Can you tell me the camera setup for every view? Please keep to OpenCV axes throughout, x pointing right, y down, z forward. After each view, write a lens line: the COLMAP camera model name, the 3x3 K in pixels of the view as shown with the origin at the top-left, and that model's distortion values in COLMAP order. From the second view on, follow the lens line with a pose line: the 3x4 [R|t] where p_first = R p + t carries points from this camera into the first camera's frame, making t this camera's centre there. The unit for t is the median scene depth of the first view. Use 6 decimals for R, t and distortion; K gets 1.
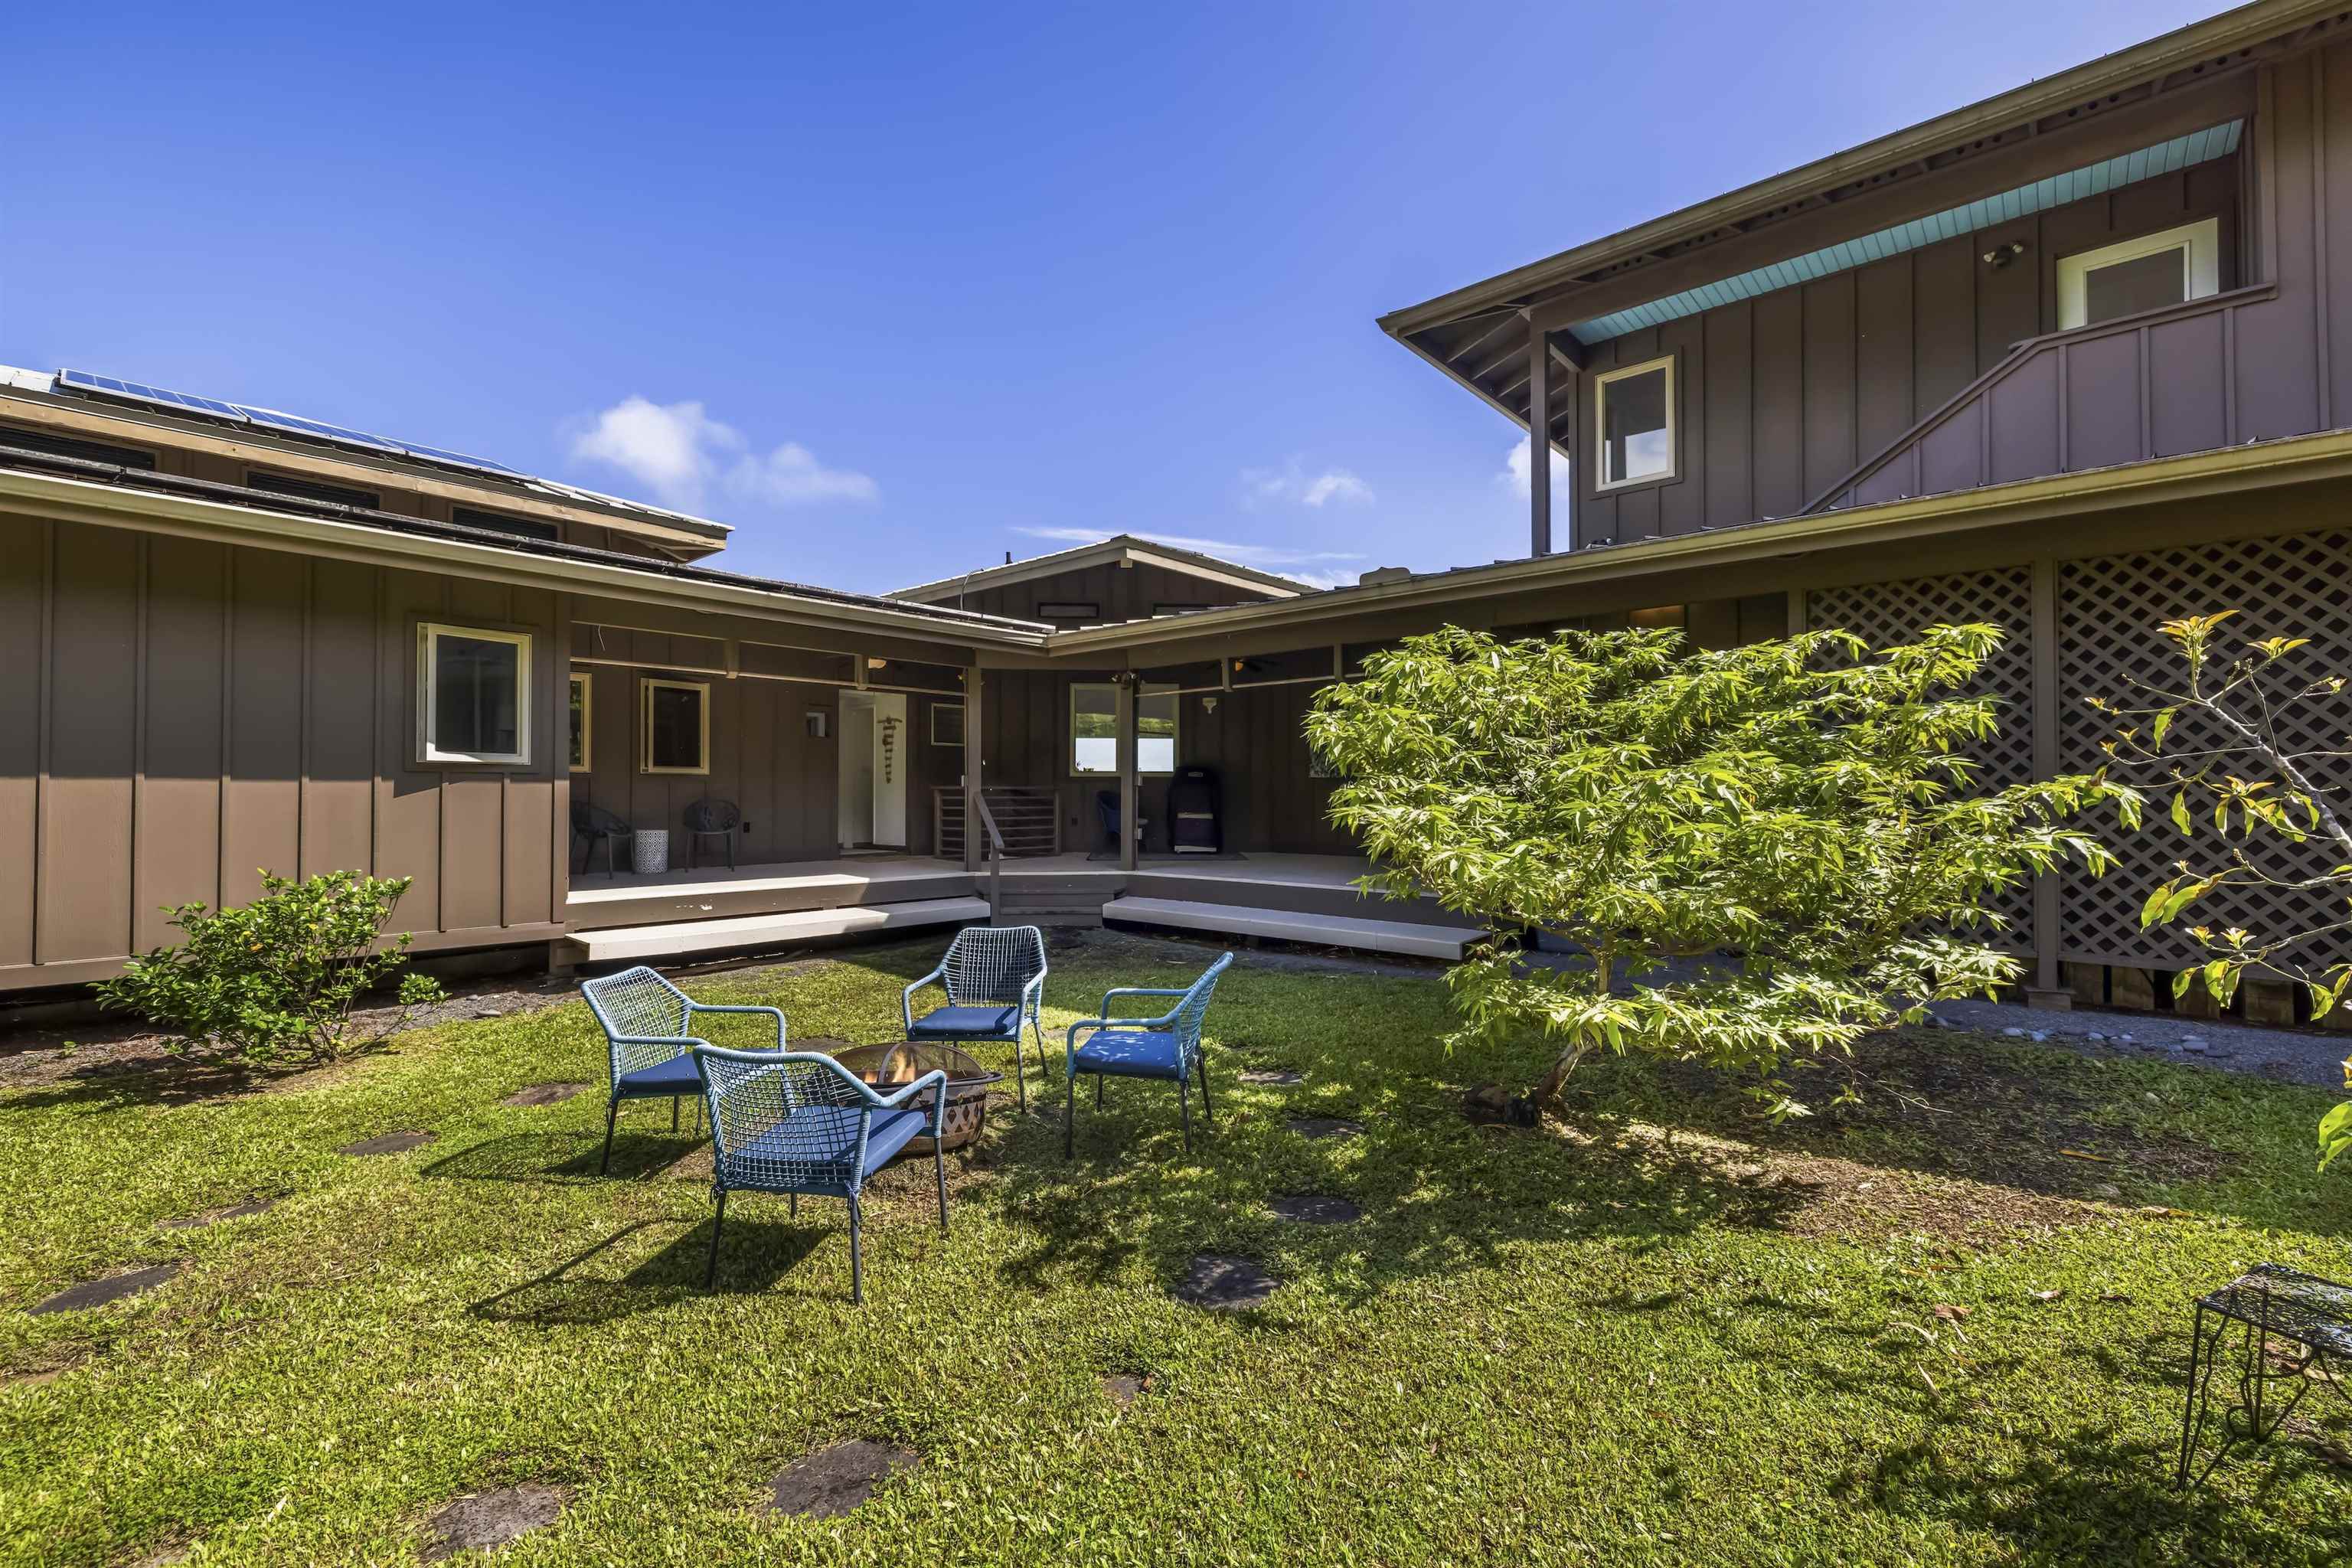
lens RADIAL K [[999.1, 0, 1165.2], [0, 999.1, 789.3], [0, 0, 1]] dist [0.000818, 0.000206]
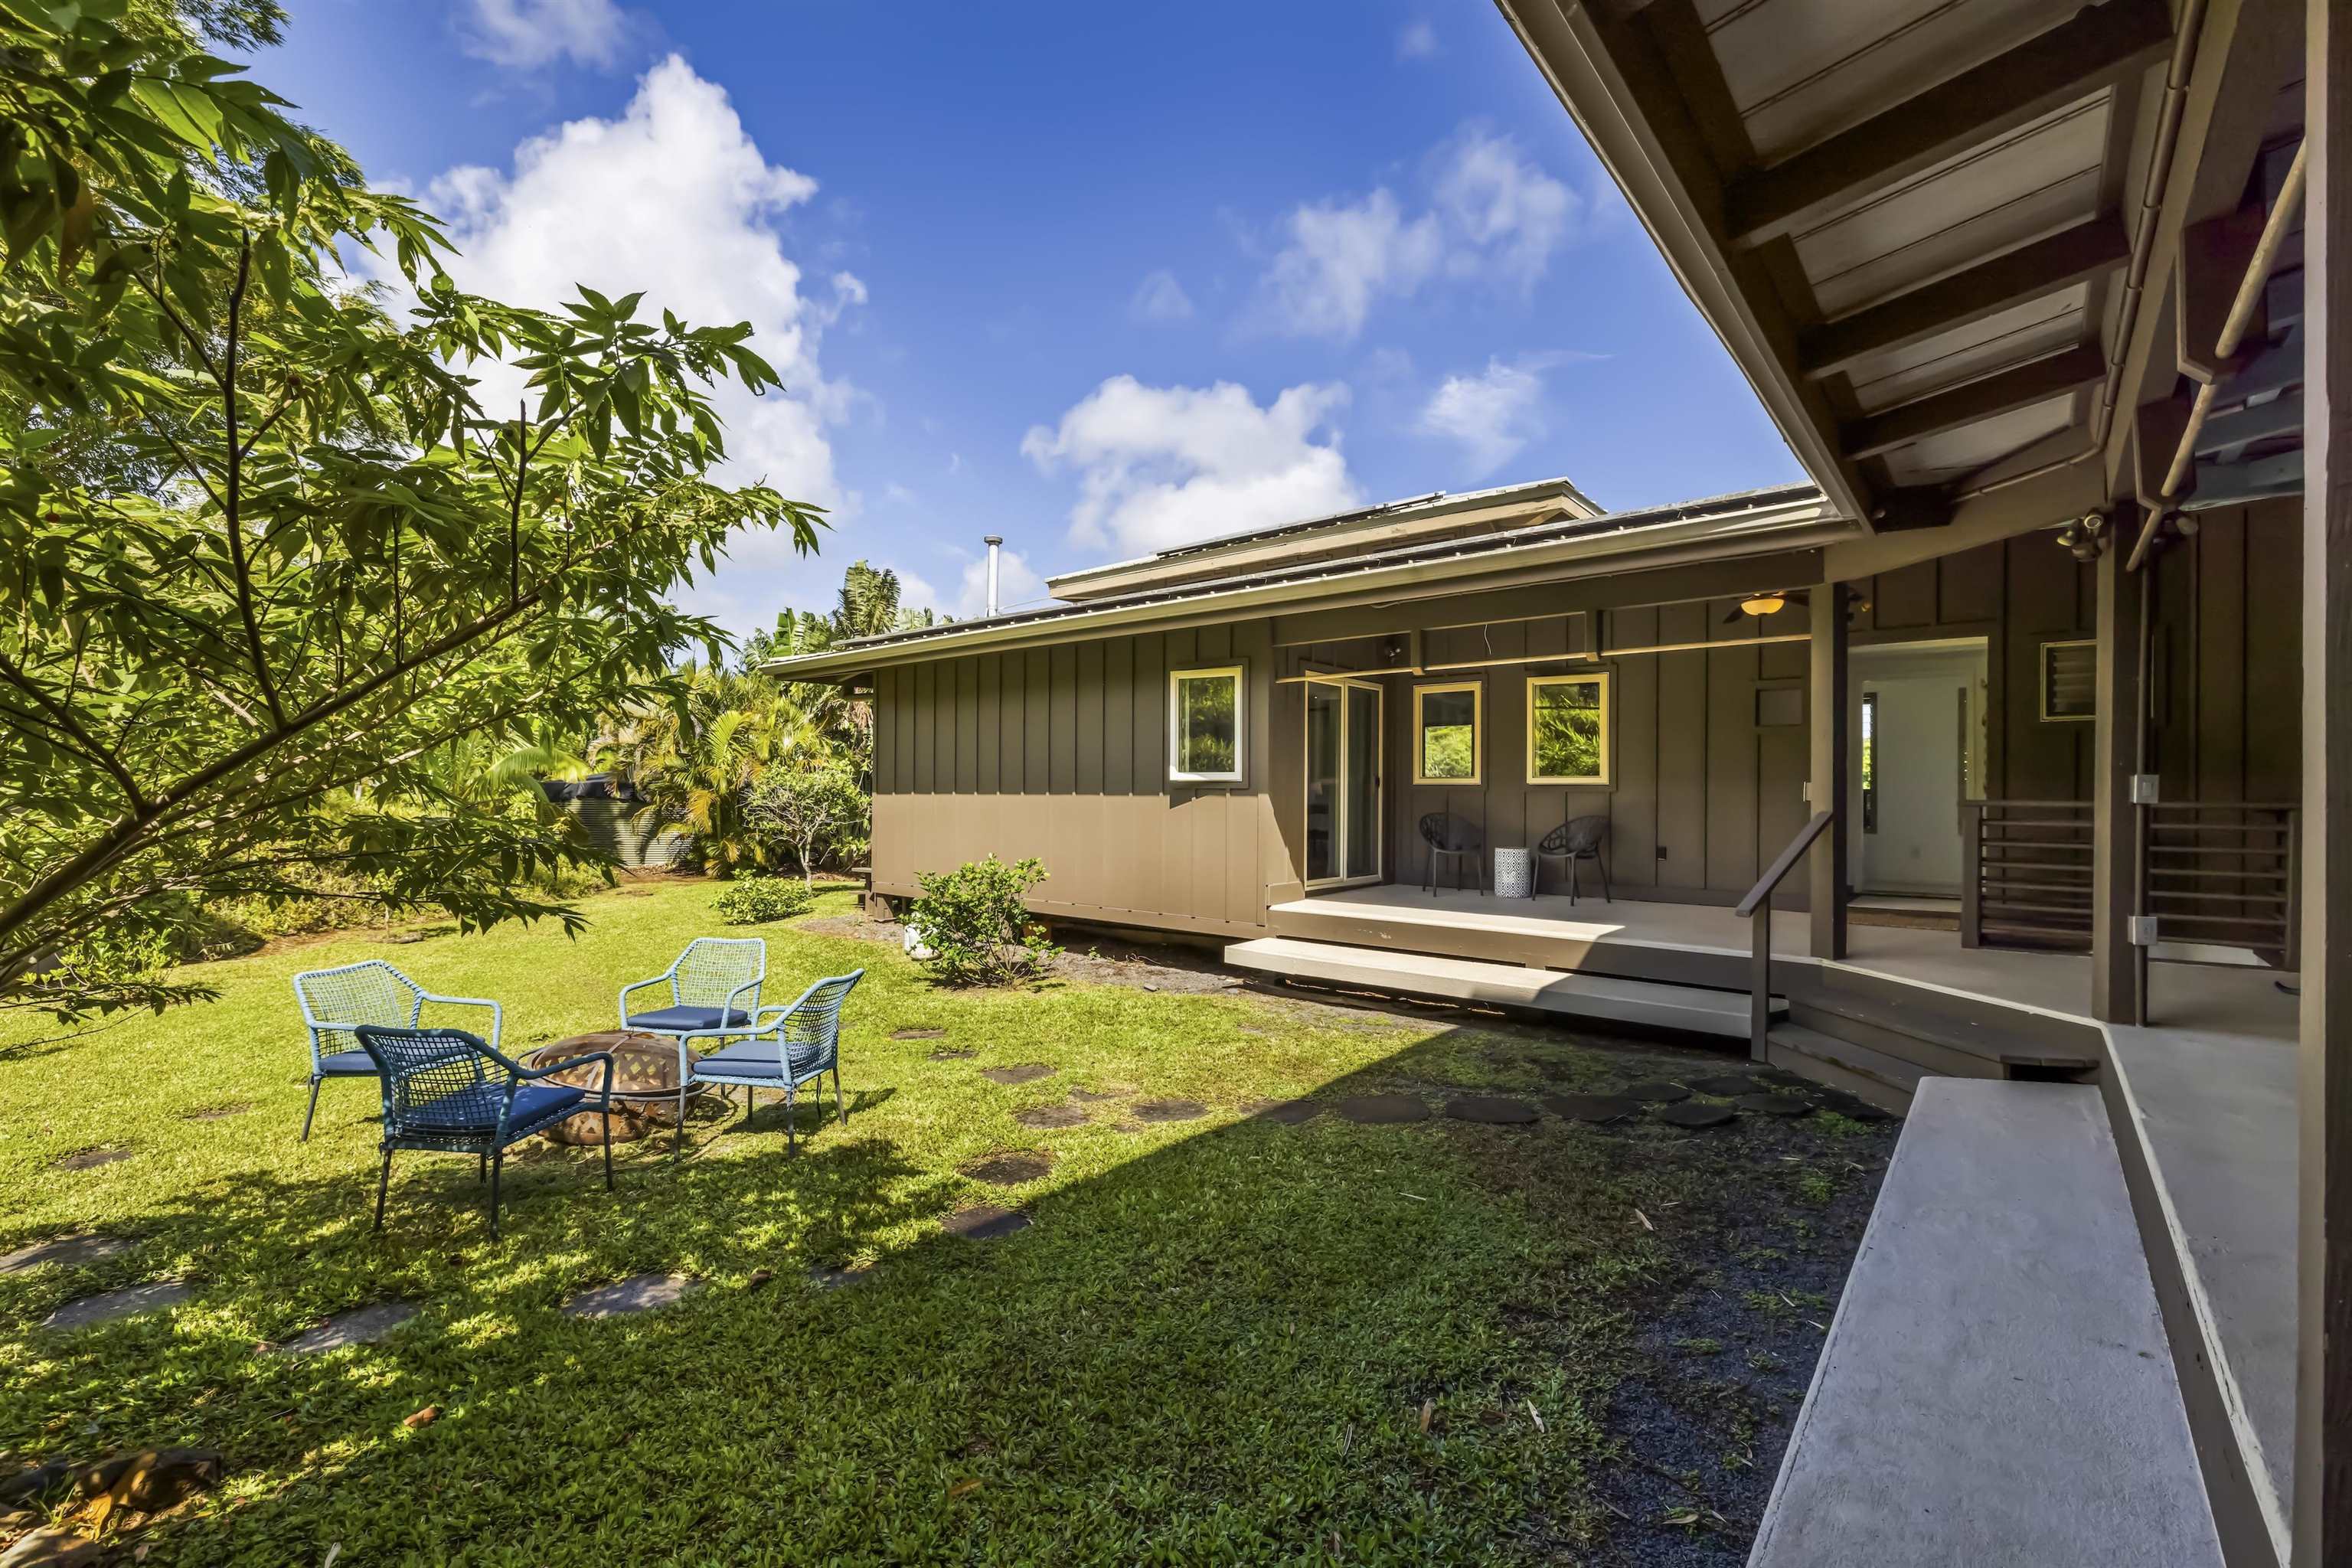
lens RADIAL K [[999.1, 0, 1165.2], [0, 999.1, 789.3], [0, 0, 1]] dist [0.000818, 0.000206]
pose [[0.019400, -0.001551, -0.999811, 0.495078], [-0.000345, 0.999999, -0.001558, -0.013403], [0.999812, 0.000376, 0.019400, 0.897759]]
